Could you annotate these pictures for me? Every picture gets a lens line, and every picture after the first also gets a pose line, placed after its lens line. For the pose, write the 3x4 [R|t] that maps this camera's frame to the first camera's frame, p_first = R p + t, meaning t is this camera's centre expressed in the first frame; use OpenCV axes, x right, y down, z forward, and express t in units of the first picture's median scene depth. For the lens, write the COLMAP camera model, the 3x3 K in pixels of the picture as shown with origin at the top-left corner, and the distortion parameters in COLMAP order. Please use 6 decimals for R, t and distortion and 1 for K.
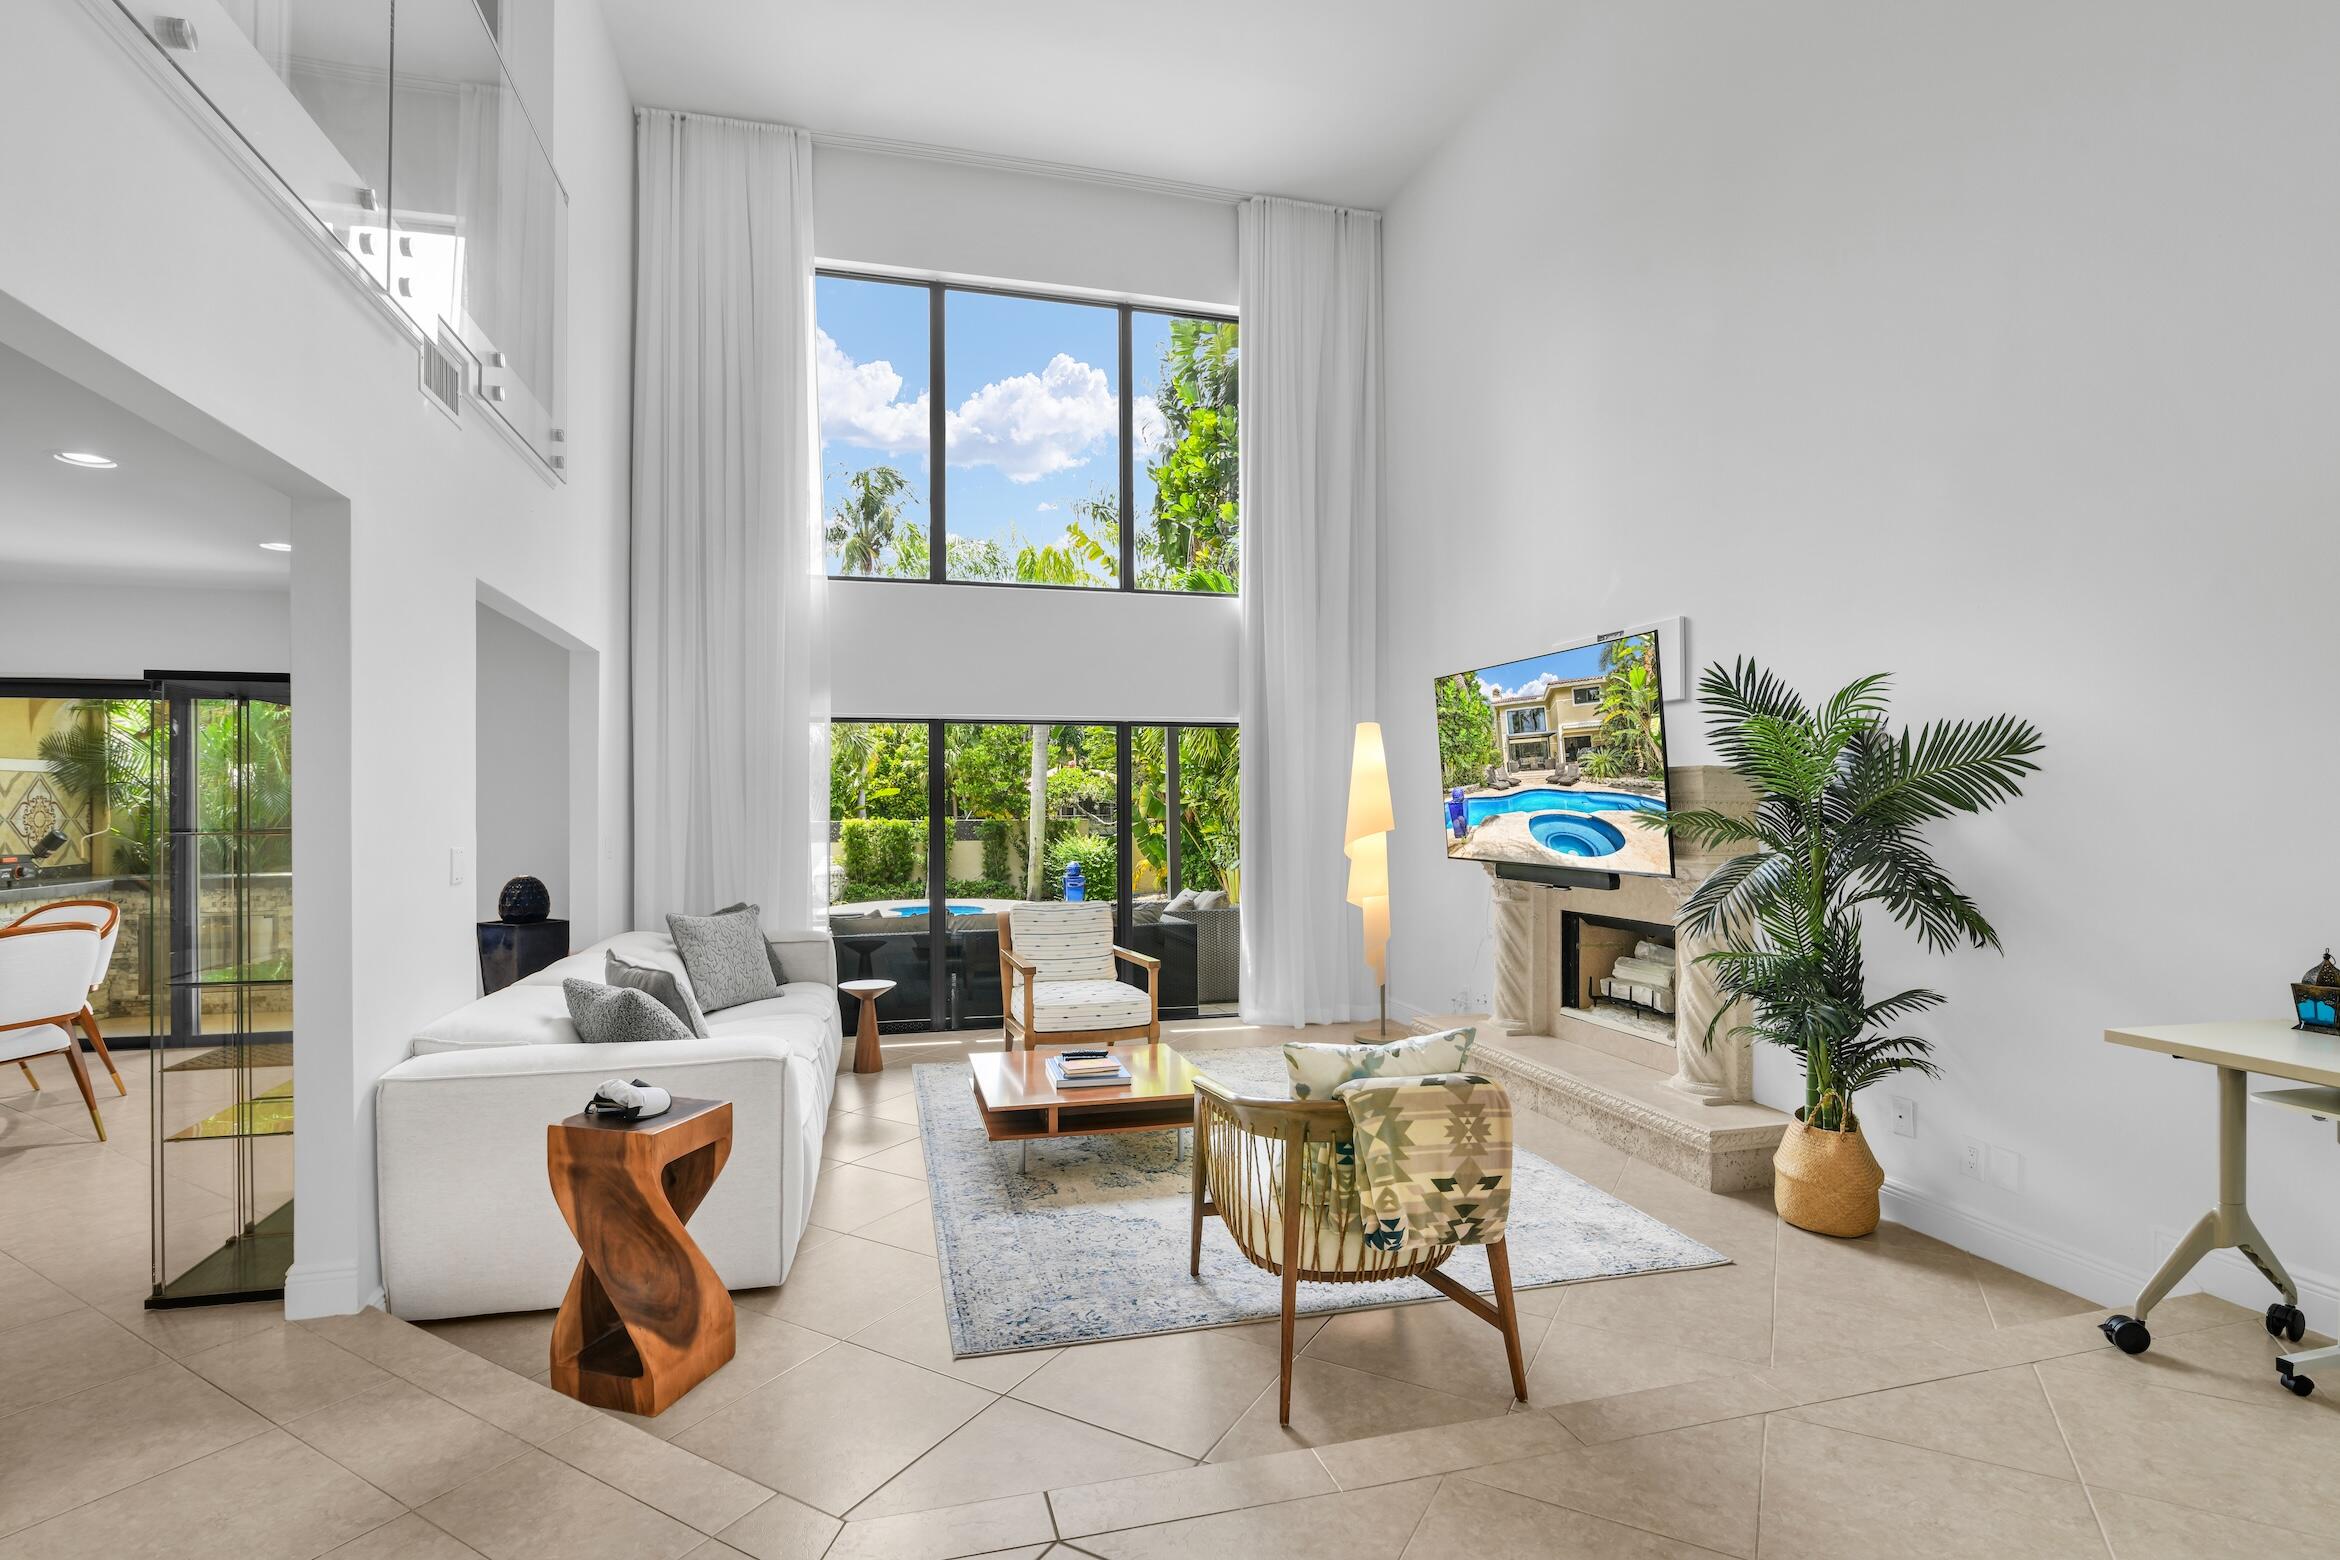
lens RADIAL K [[1144.0, 0, 1179.2], [0, 1144.0, 802.5], [0, 0, 1]] dist [-0.012969, -0.000503]
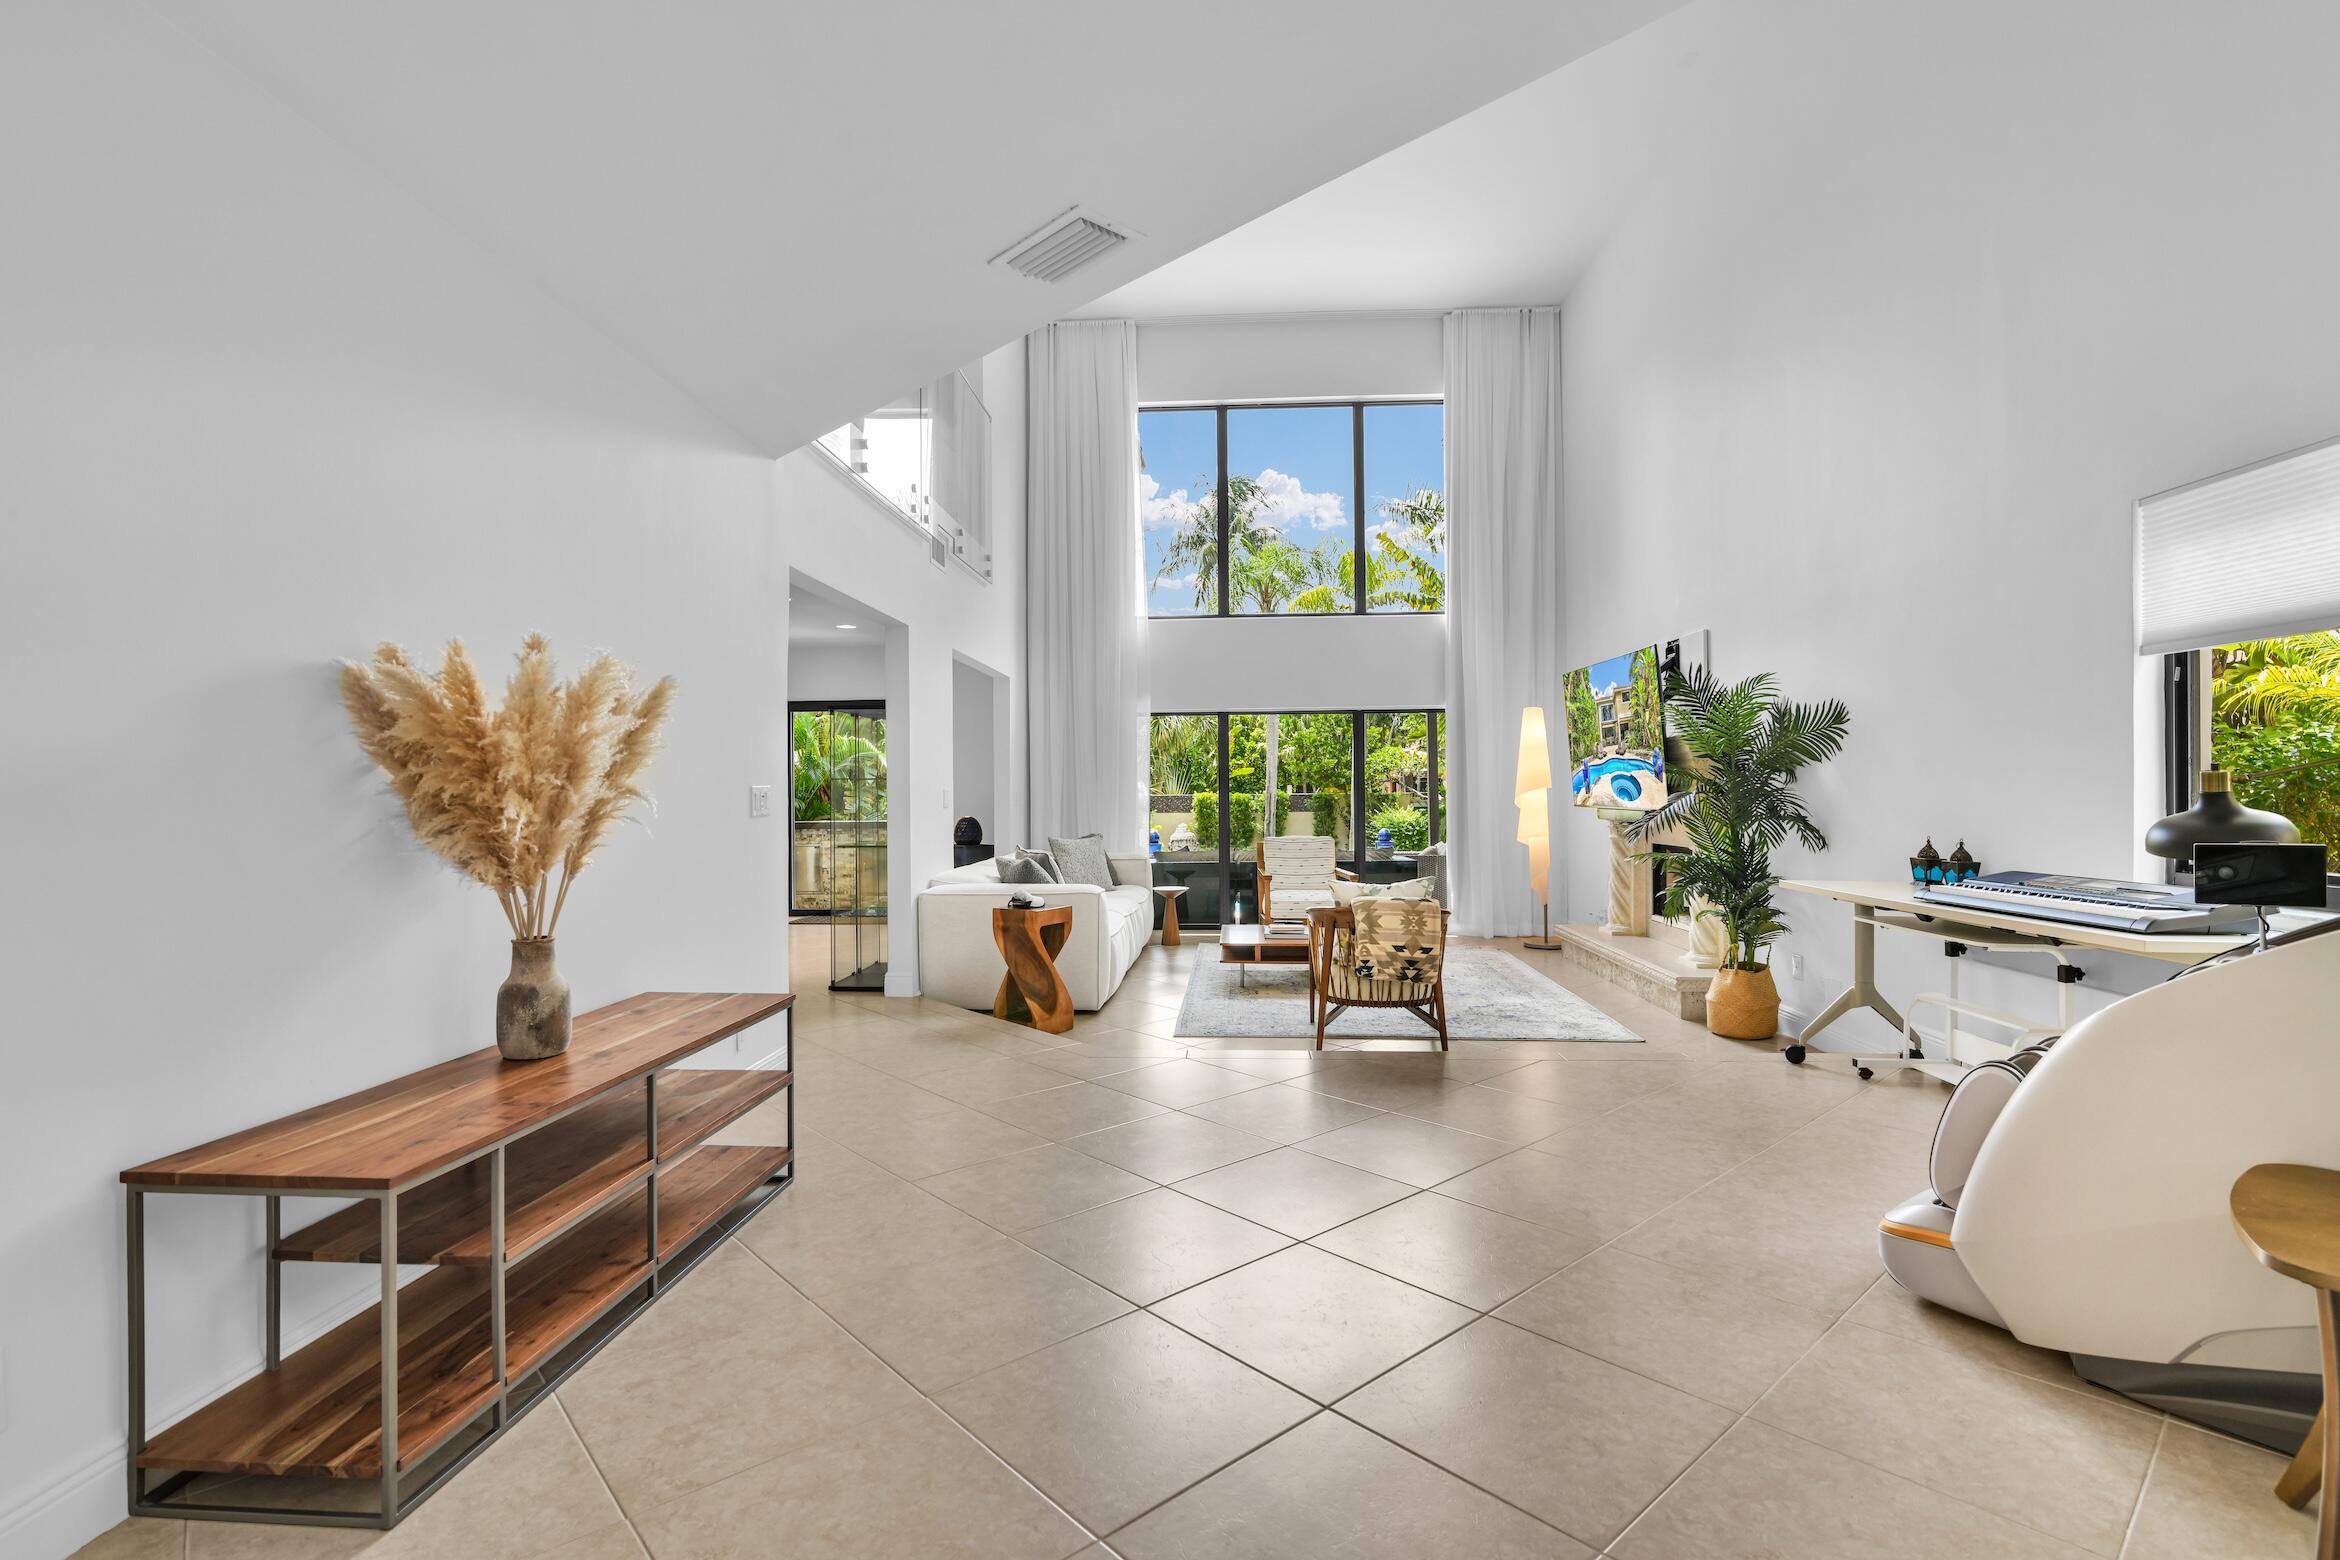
lens RADIAL K [[1144.0, 0, 1184.0], [0, 1144.0, 787.3], [0, 0, 1]] dist [-0.012969, -0.000503]
pose [[0.951266, -0.003575, -0.308350, 0.212946], [0.004764, 0.999984, 0.003104, 0.019289], [0.308334, -0.004422, 0.951268, -0.439903]]
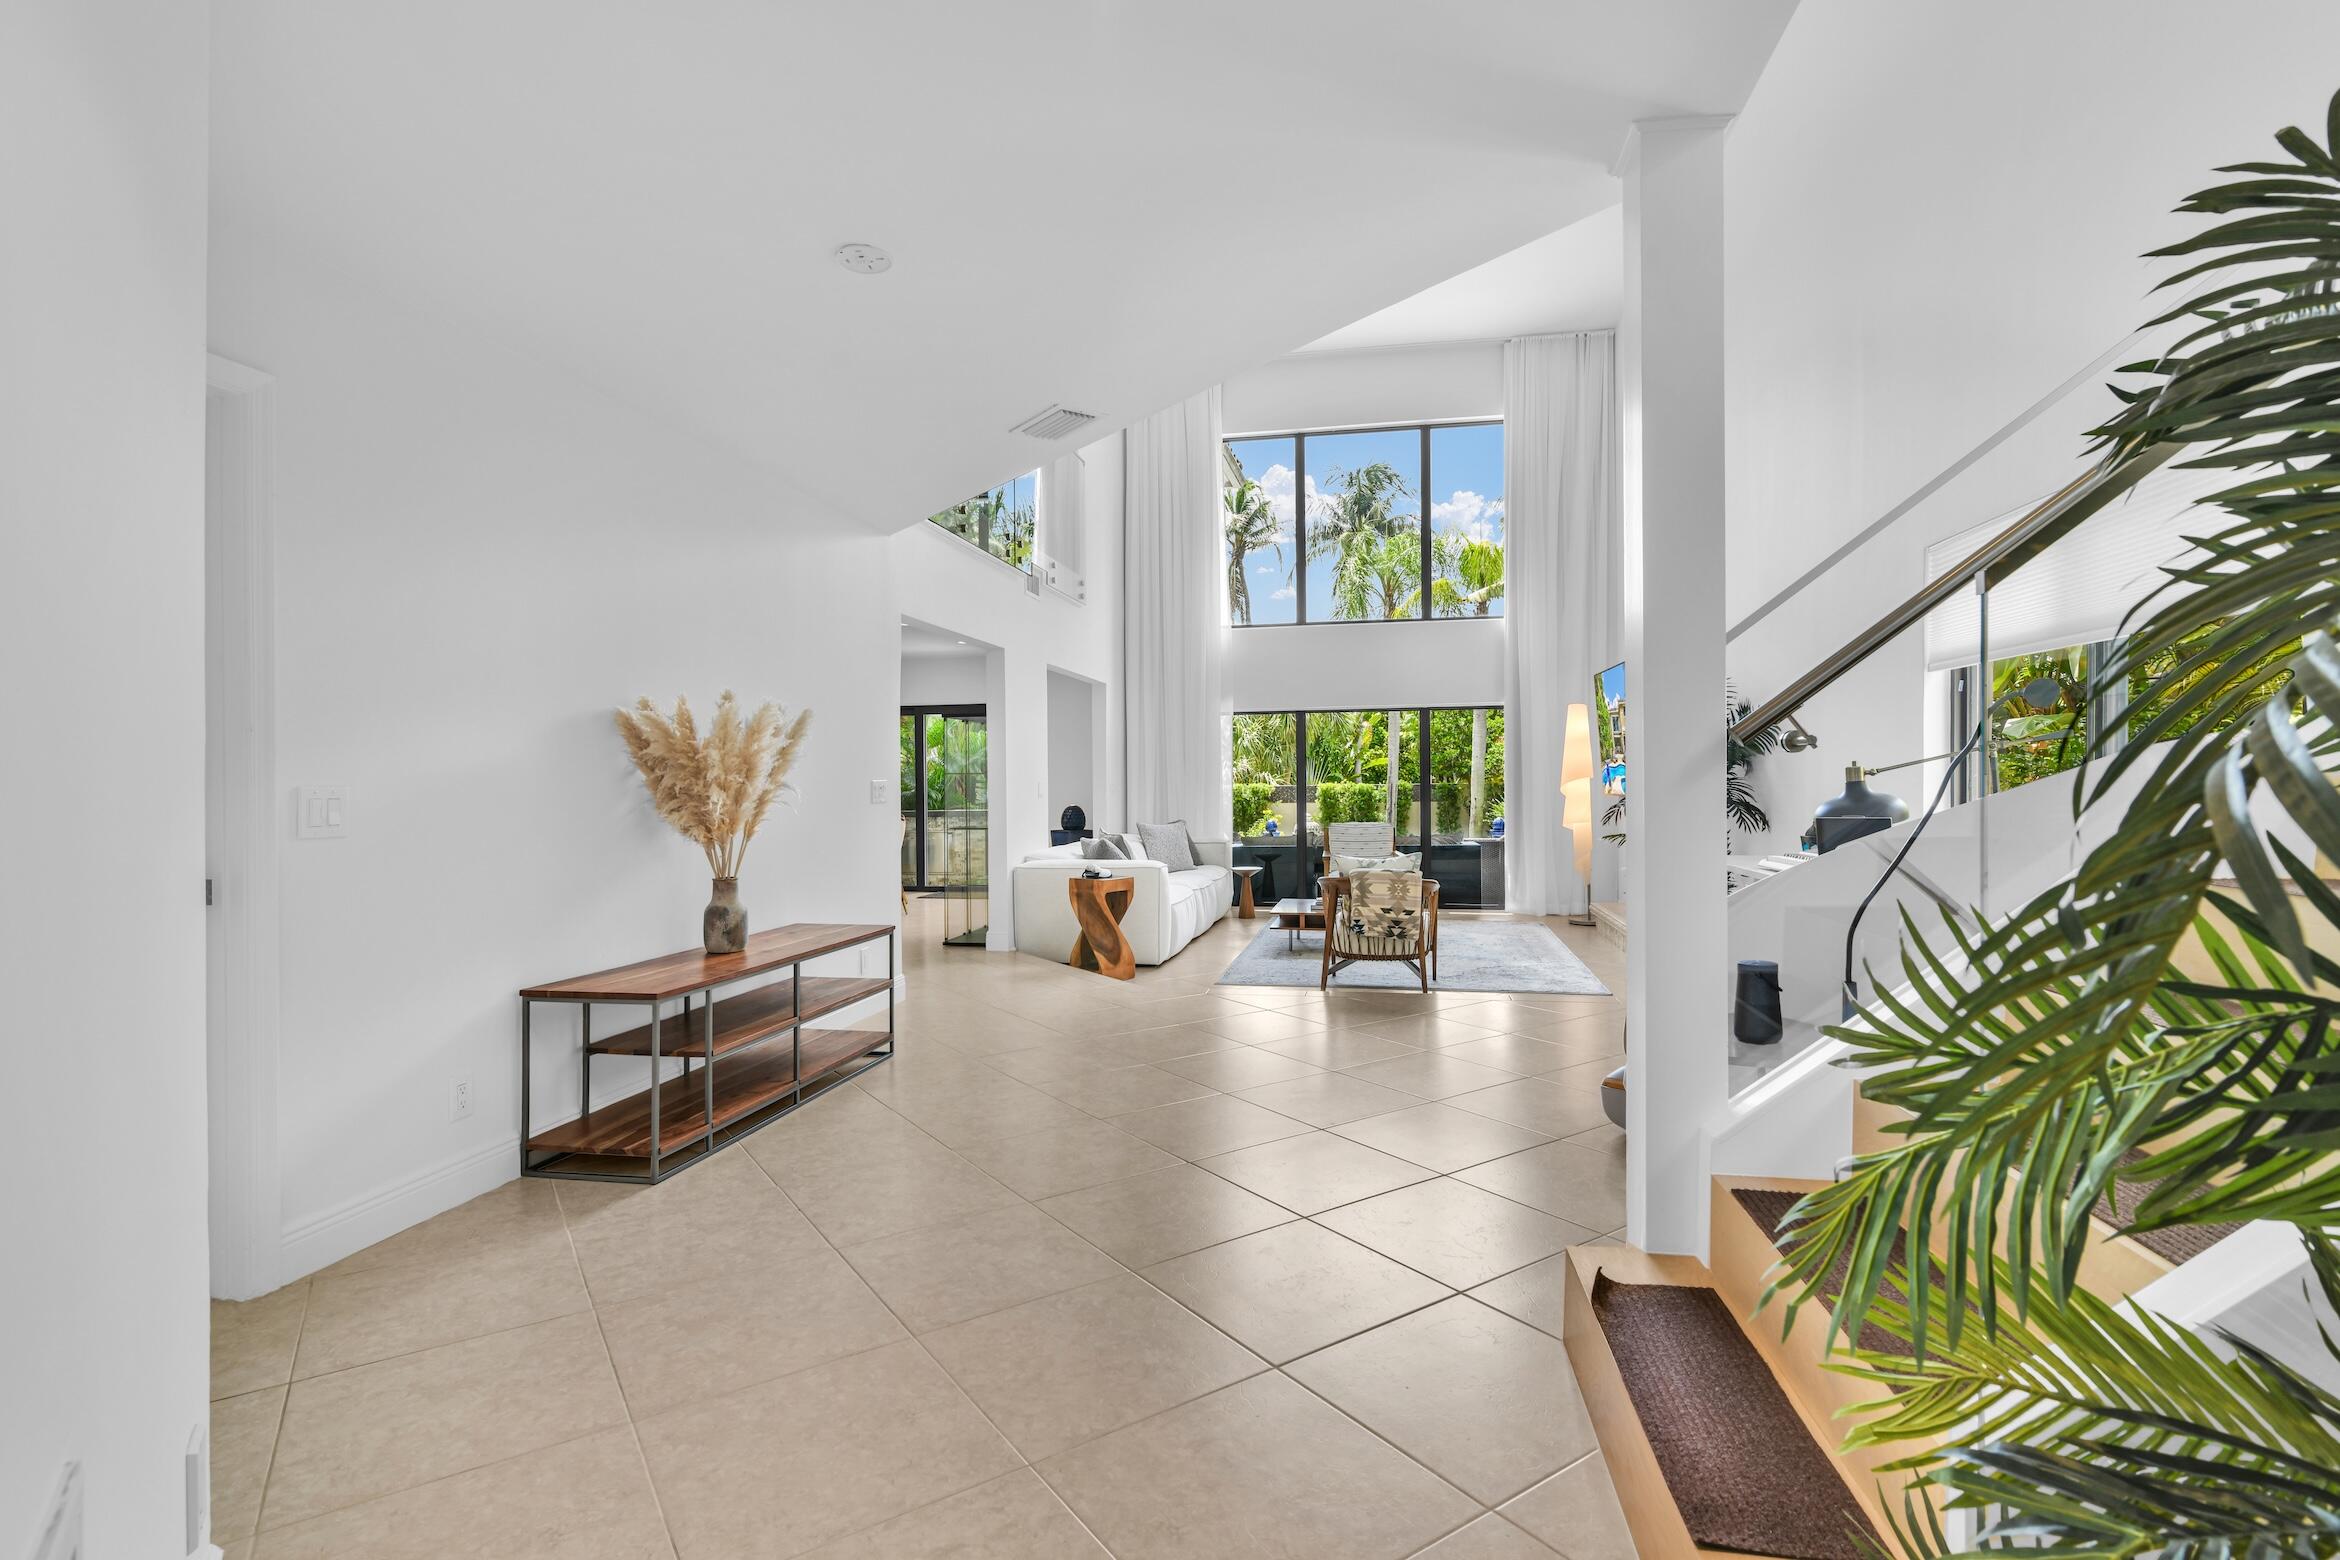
lens RADIAL K [[1144.0, 0, 1177.9], [0, 1144.0, 768.0], [0, 0, 1]] dist [-0.012969, -0.000503]
pose [[0.902704, -0.011434, -0.430109, 0.373601], [0.009785, 0.999934, -0.006045, 0.017437], [0.430150, 0.001249, 0.902757, -0.595663]]
